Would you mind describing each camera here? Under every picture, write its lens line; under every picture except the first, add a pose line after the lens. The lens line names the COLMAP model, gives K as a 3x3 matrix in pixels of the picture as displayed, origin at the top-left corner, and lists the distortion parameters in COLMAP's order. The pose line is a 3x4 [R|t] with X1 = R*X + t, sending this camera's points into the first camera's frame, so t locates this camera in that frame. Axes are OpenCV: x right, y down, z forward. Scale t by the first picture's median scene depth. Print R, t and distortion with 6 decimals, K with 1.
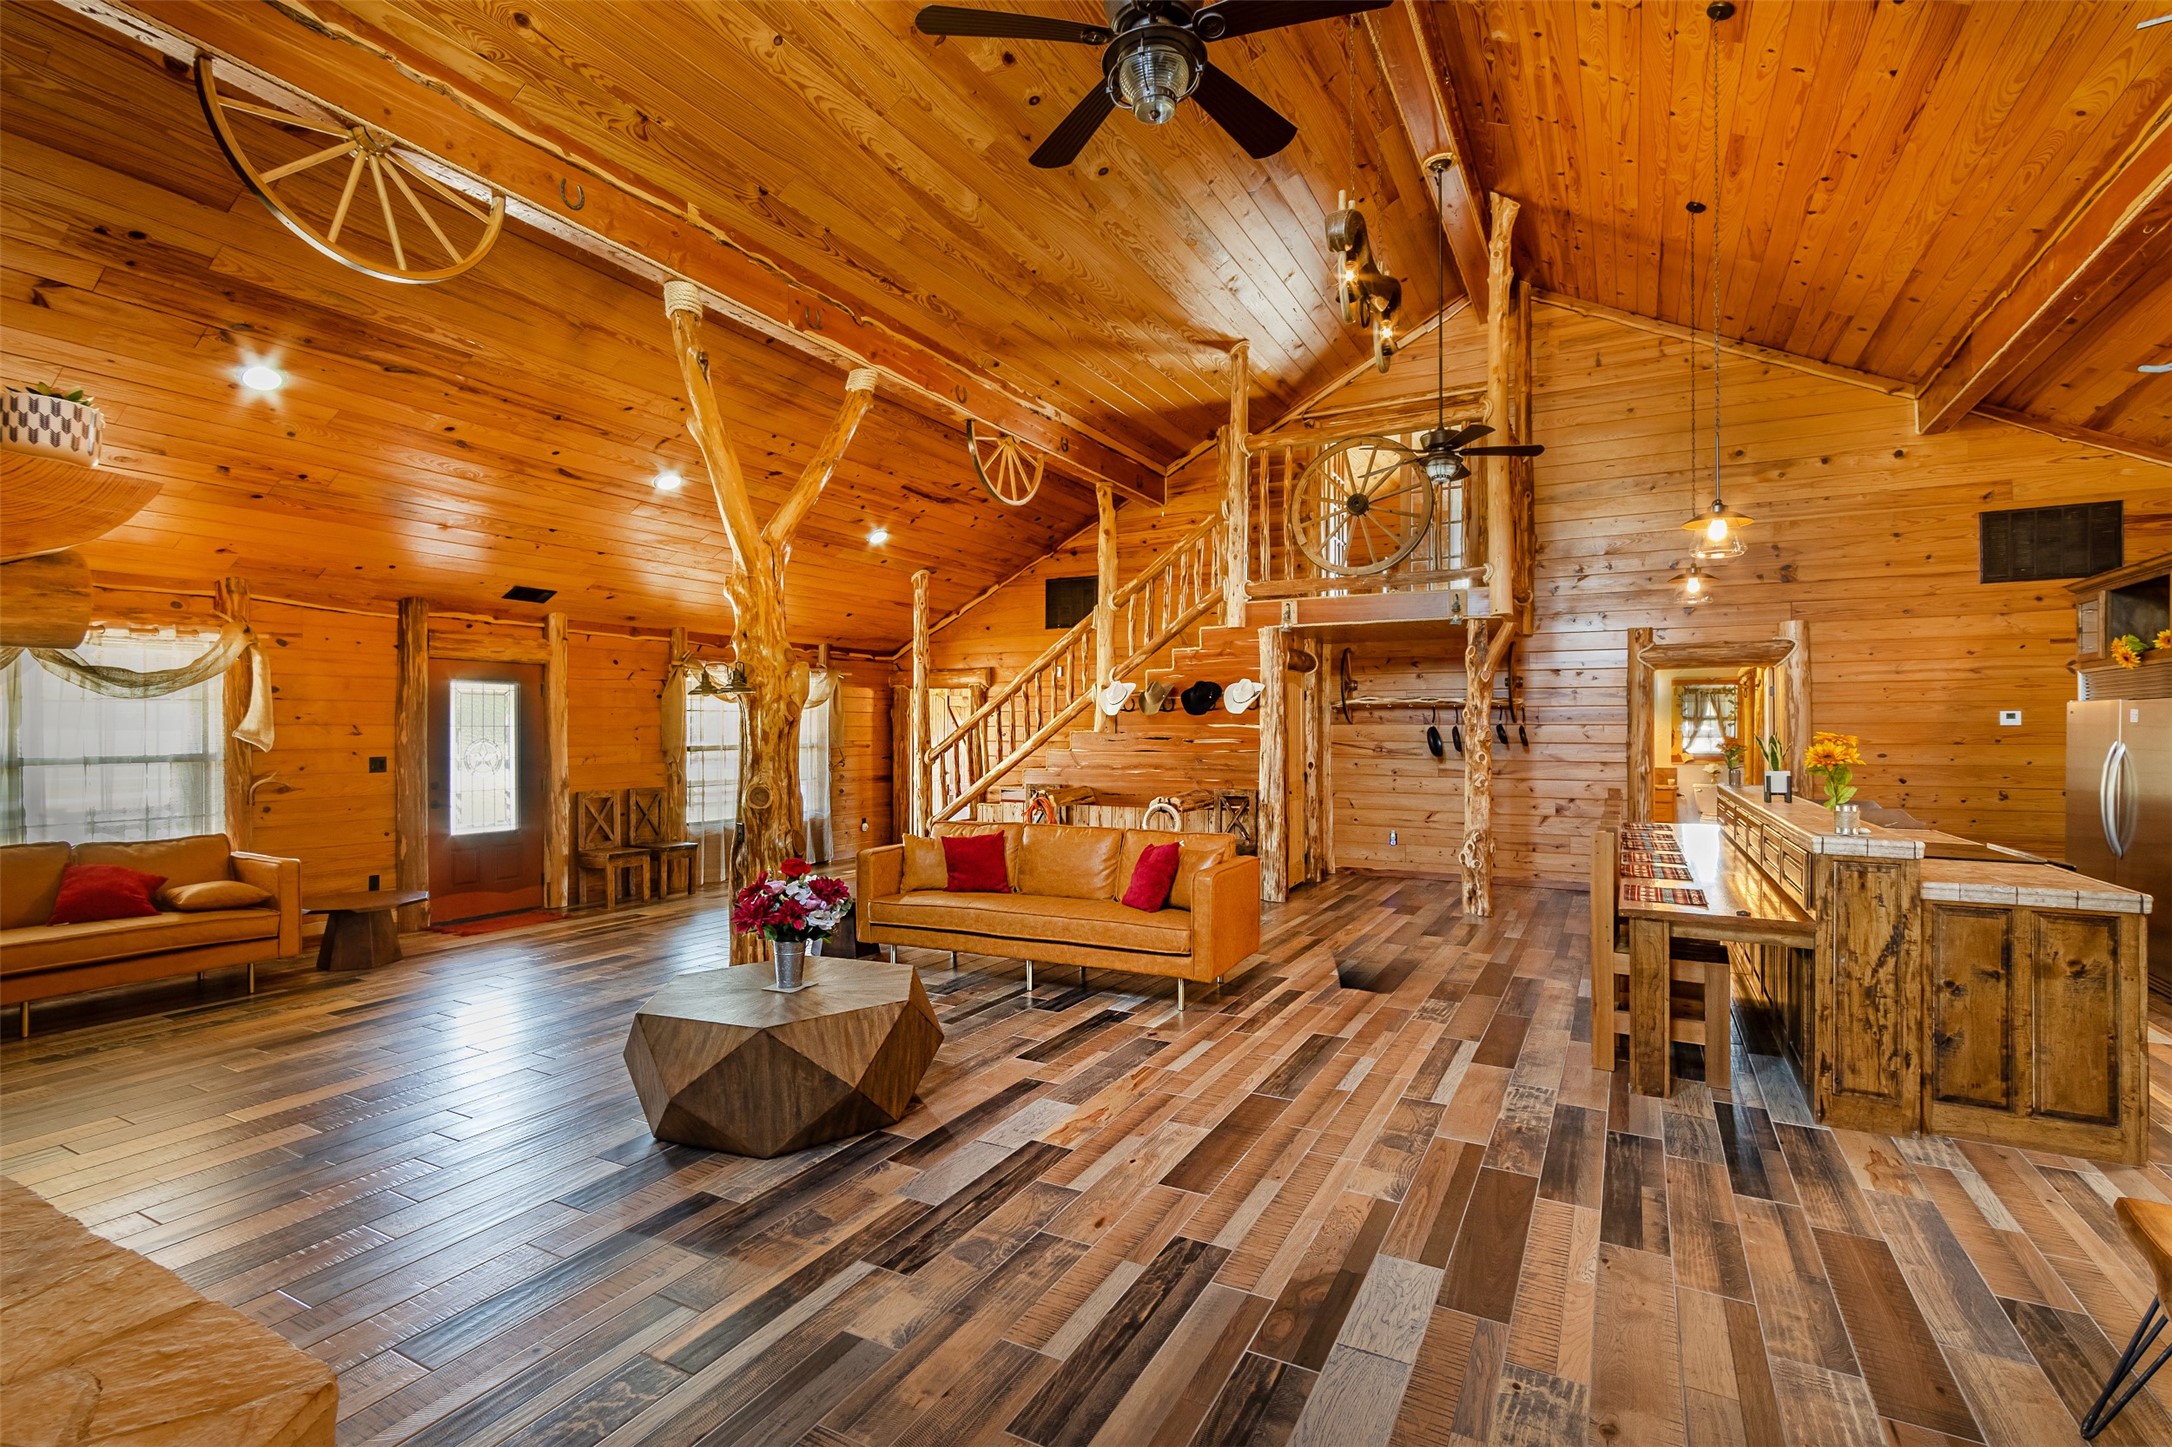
lens RADIAL K [[998.5, 0, 1089.4], [0, 998.5, 725.6], [0, 0, 1]] dist [0.000711, 0.000409]
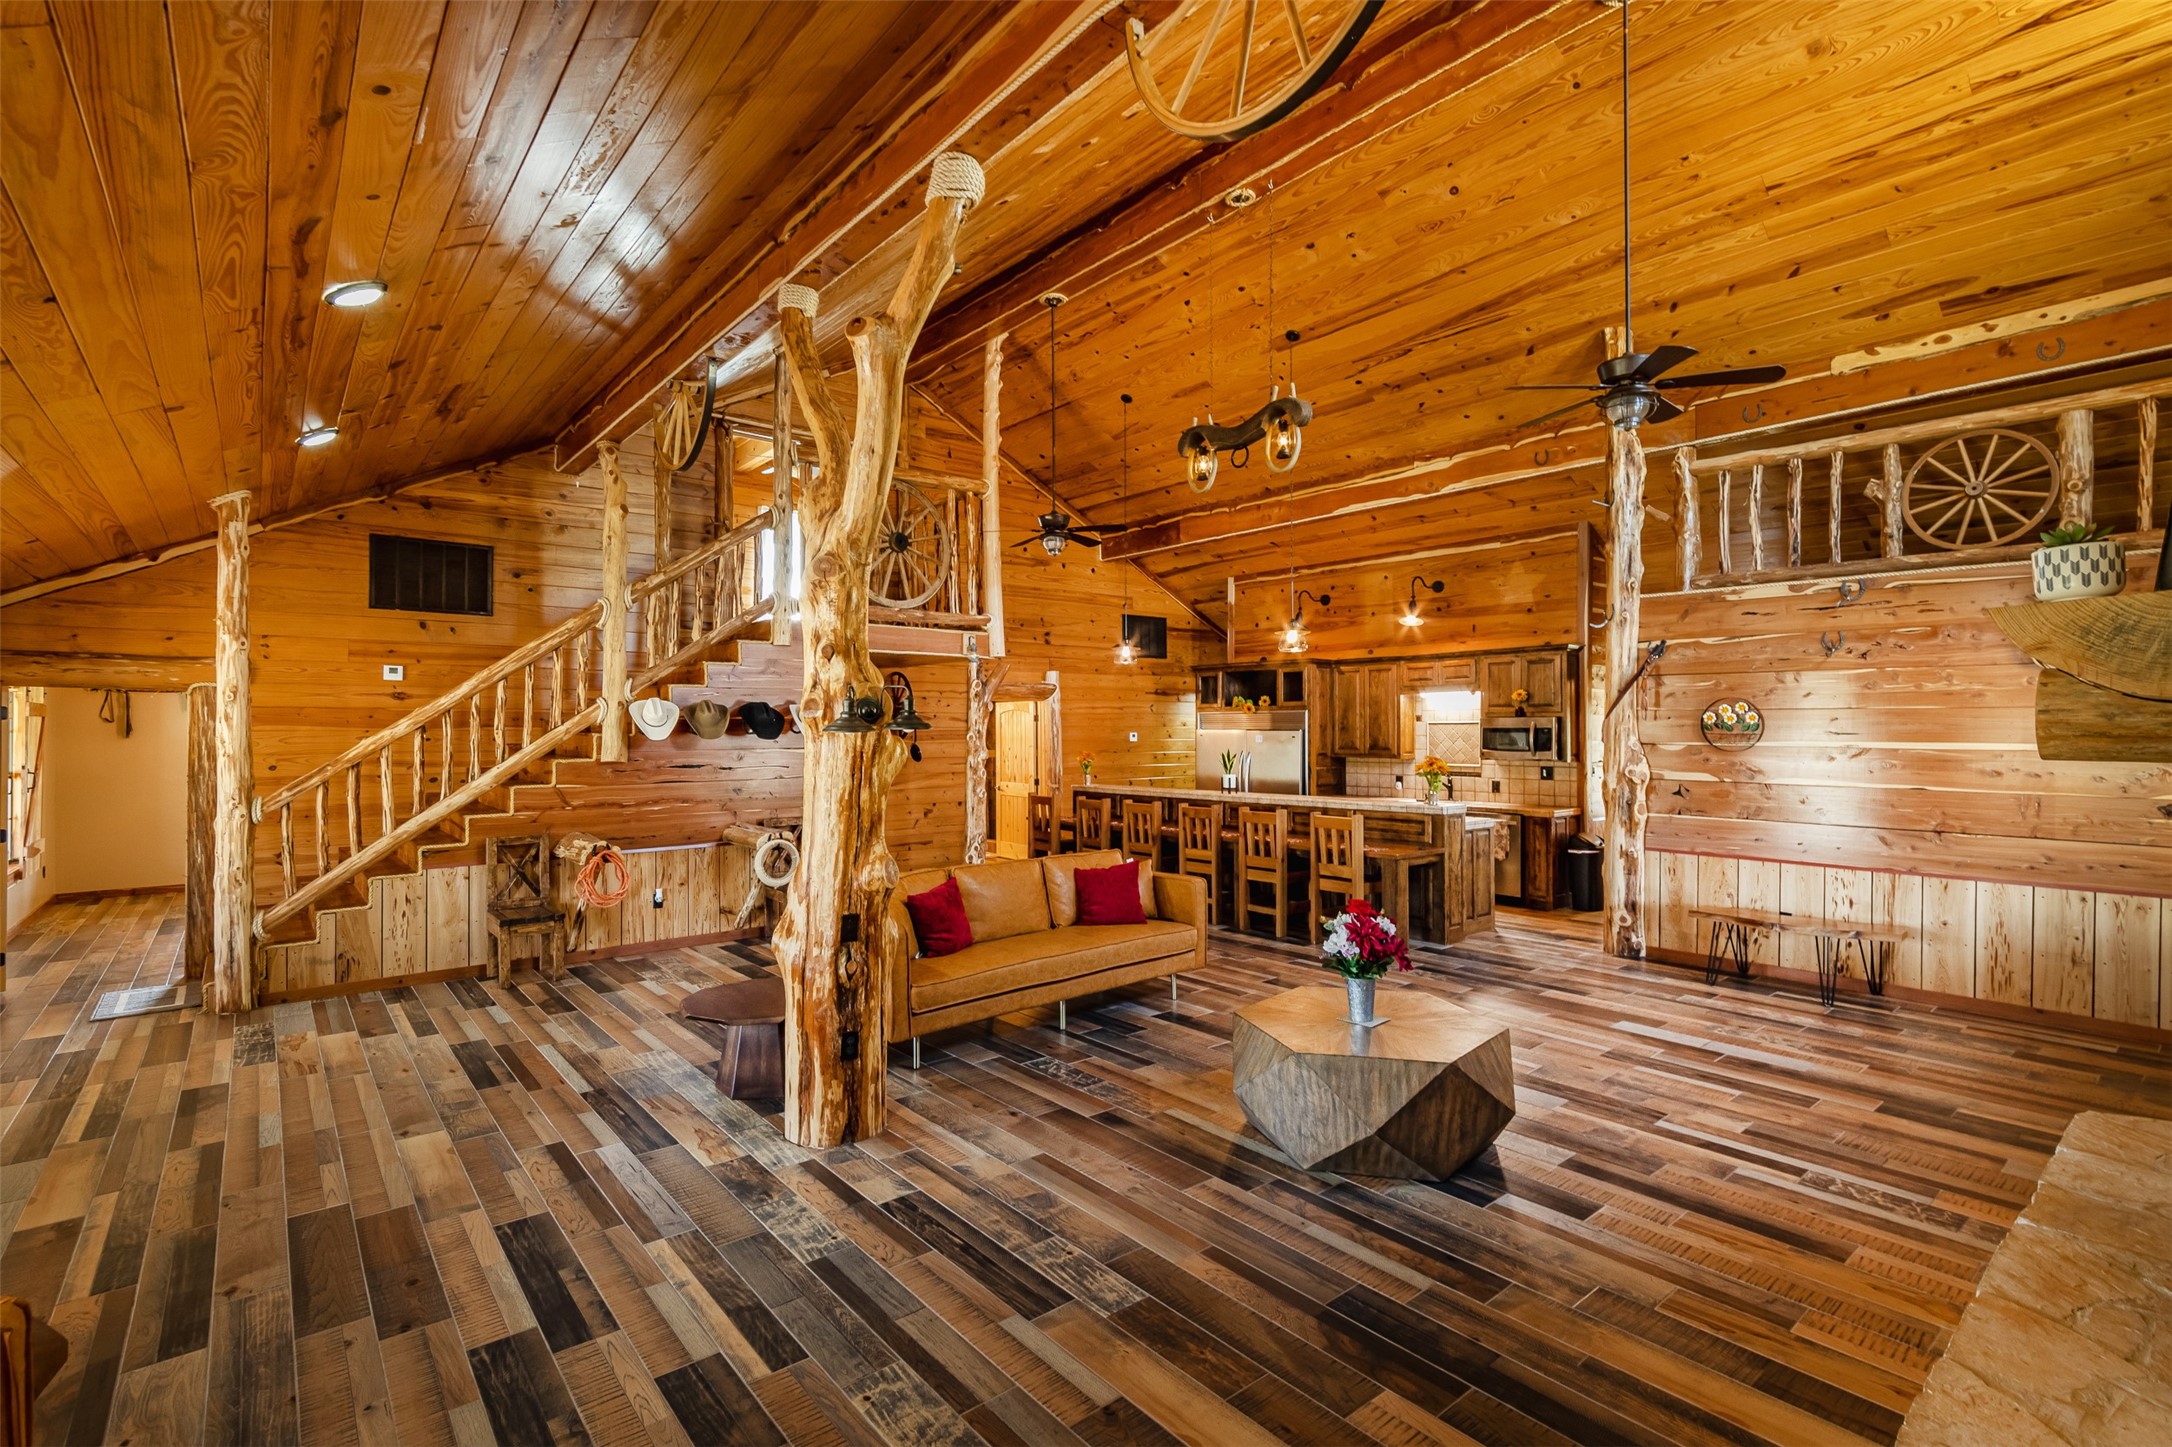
lens RADIAL K [[998.5, 0, 1088.8], [0, 998.5, 714.3], [0, 0, 1]] dist [0.000711, 0.000409]
pose [[0.372962, 0.010448, 0.927788, -0.664458], [-0.001188, 0.999941, -0.010783, -0.025917], [-0.927846, 0.002920, 0.372952, 0.411707]]
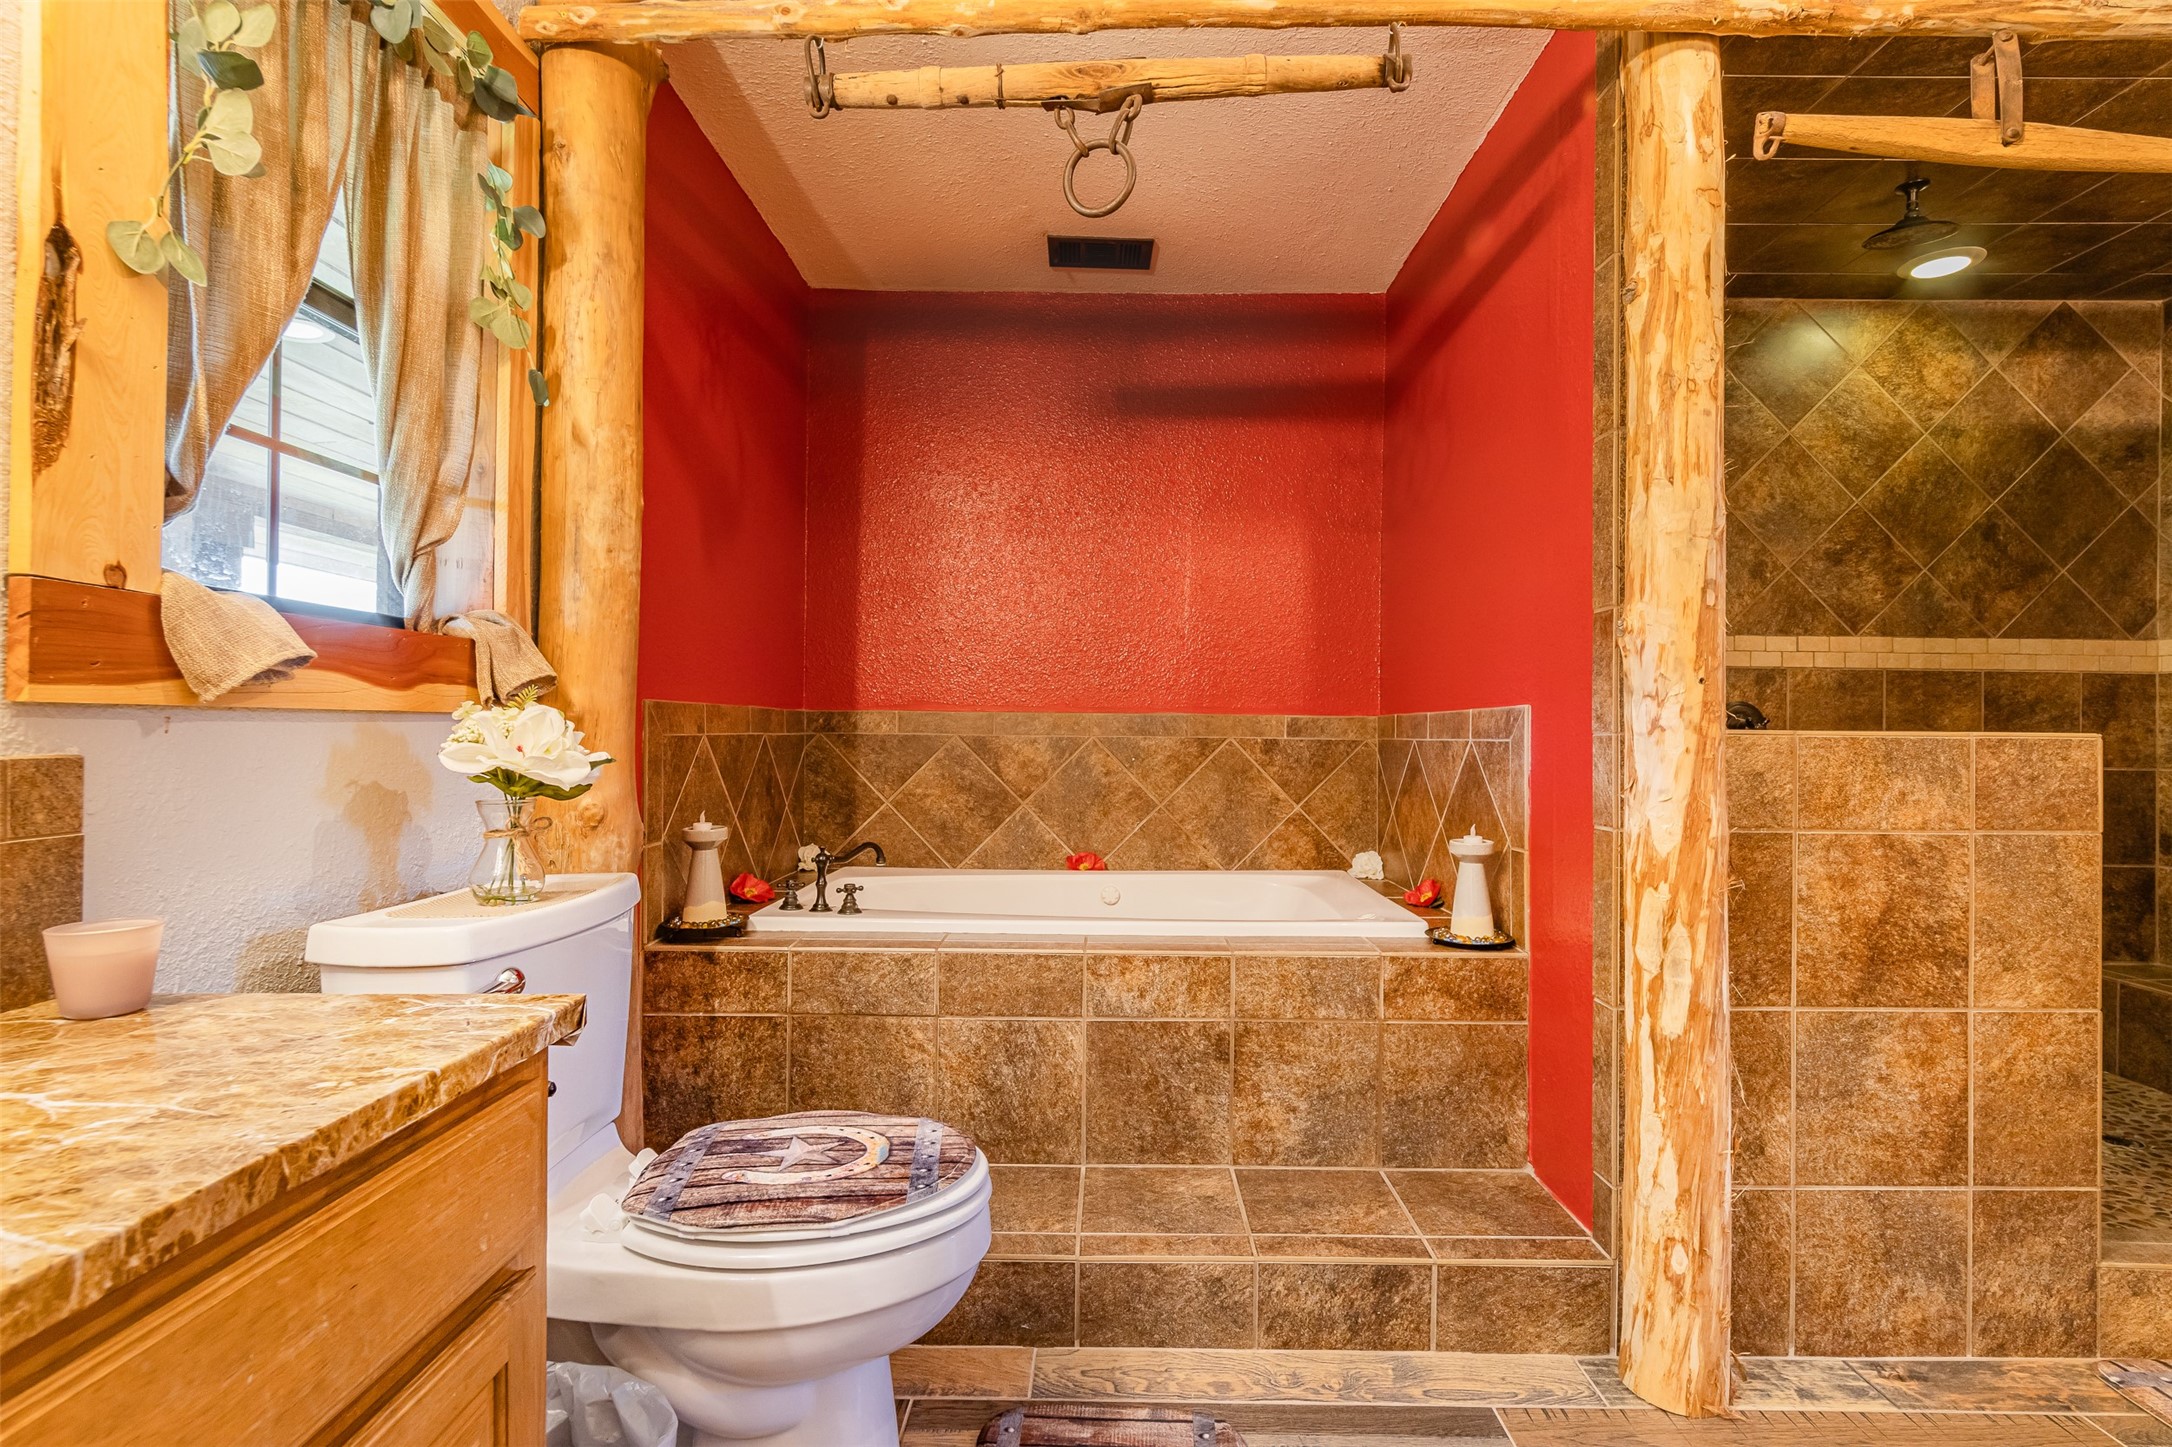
lens RADIAL K [[1020.0, 0, 1079.4], [0, 1020.0, 723.6], [0, 0, 1]] dist [0.001563, 0.001167]
pose [[-0.456753, 0.001245, 0.889593, 0.757655], [-0.014087, 0.999864, -0.008632, 0.060739], [-0.889482, -0.016474, -0.456673, 1.506293]]
